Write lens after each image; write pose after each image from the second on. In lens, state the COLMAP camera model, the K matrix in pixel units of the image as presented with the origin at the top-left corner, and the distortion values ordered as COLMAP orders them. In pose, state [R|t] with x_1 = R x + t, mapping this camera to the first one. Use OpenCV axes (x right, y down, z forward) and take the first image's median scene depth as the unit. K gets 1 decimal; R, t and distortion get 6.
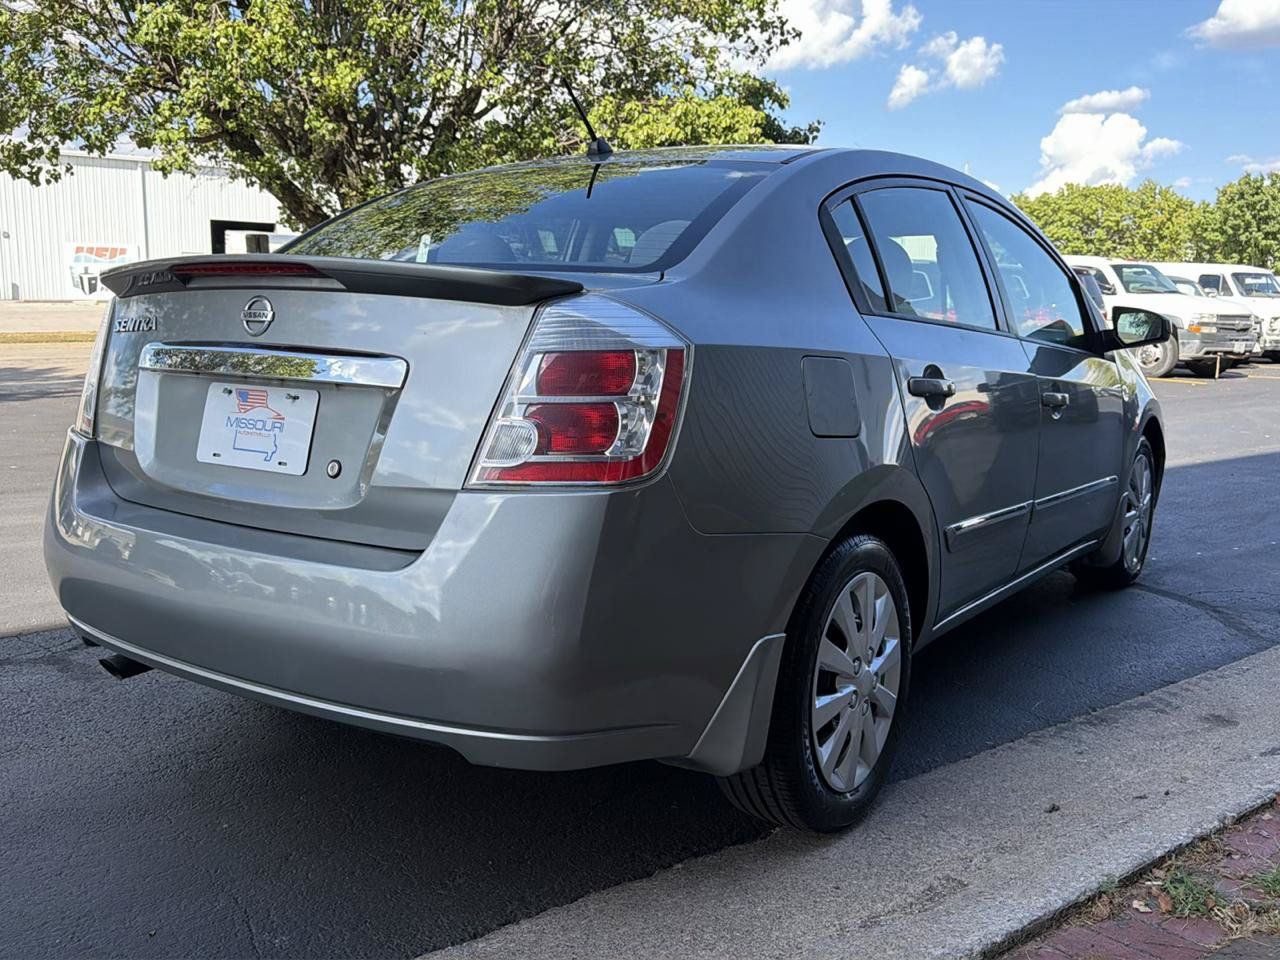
lens RADIAL K [[1136.3, 0, 640.0], [0, 1136.3, 480.0], [0, 0, 1]] dist [0.108503, -0.209958]
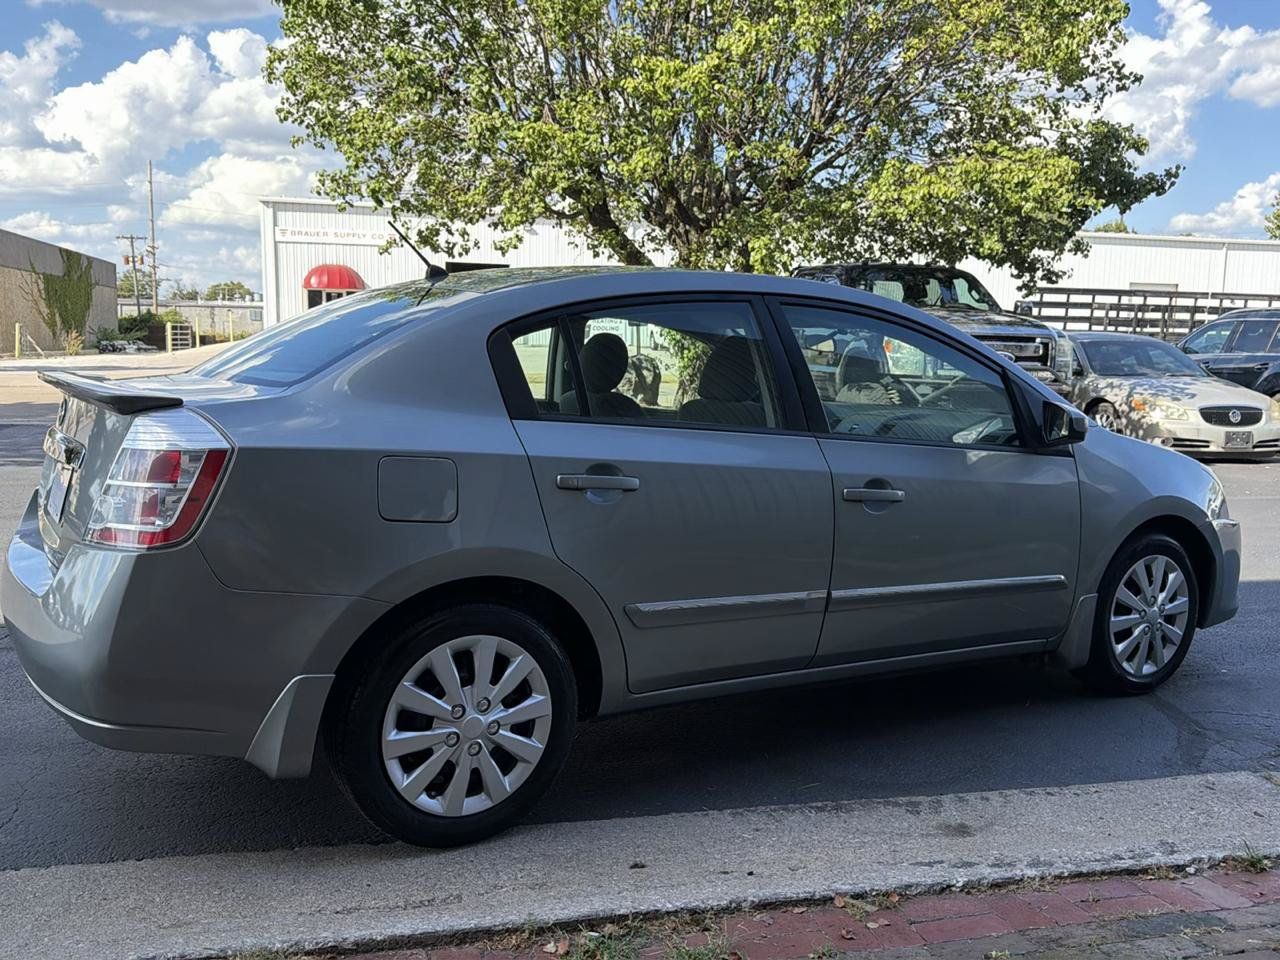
lens RADIAL K [[1127.6, 0, 640.0], [0, 1127.6, 480.0], [0, 0, 1]] dist [0.154645, -0.323108]
pose [[0.913881, 0.054390, -0.402322, 0.162497], [-0.068027, 0.997489, -0.019673, -0.013703], [0.400242, 0.045348, 0.915287, -0.006344]]
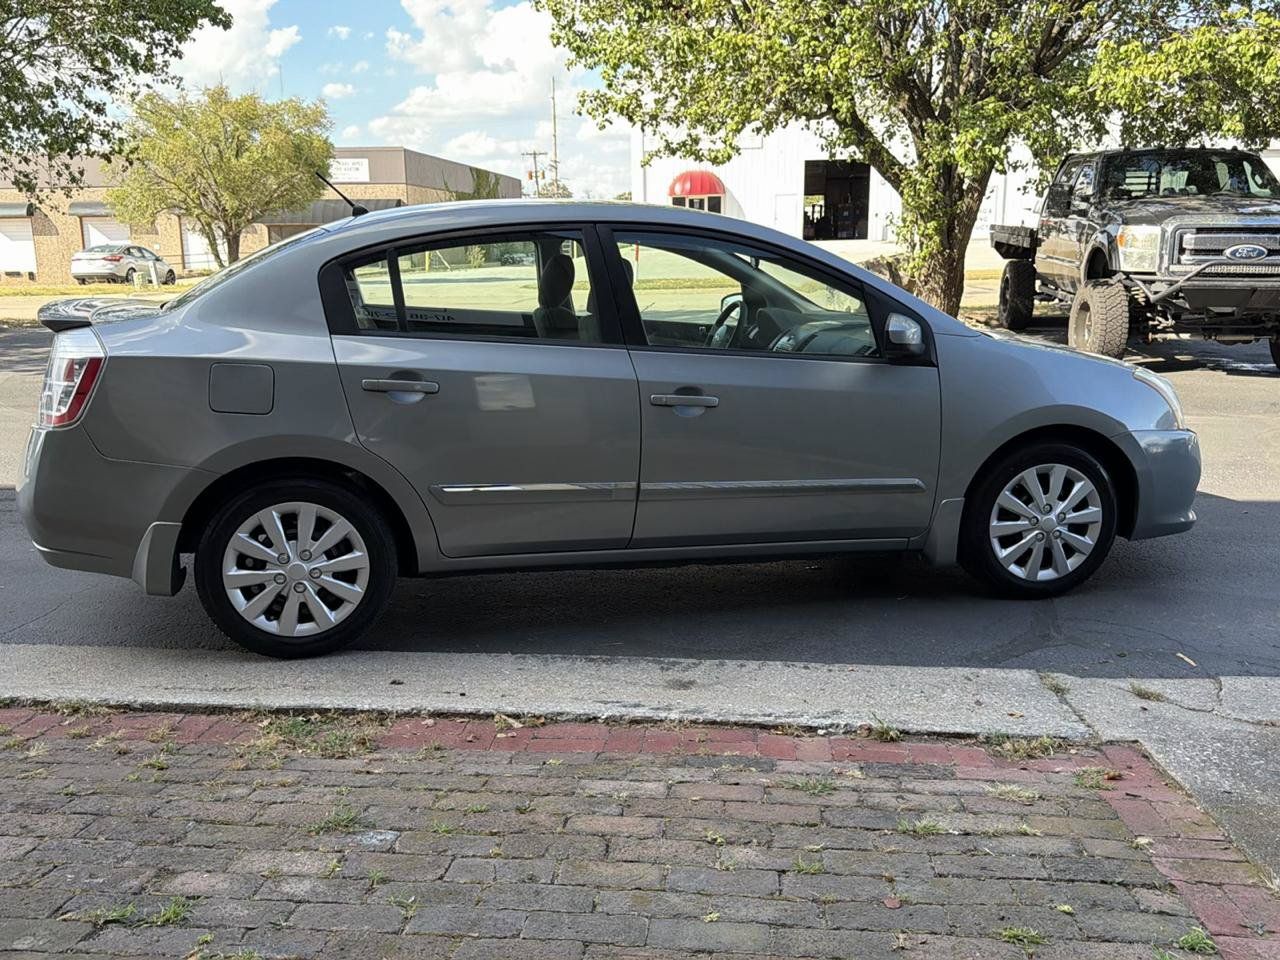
lens RADIAL K [[1132.7, 0, 640.0], [0, 1132.7, 480.0], [0, 0, 1]] dist [0.138643, -0.242564]
pose [[0.730687, 0.120193, -0.672049, 0.313920], [-0.080512, 0.992682, 0.090001, -0.025207], [0.677949, -0.011655, 0.735017, 0.031998]]
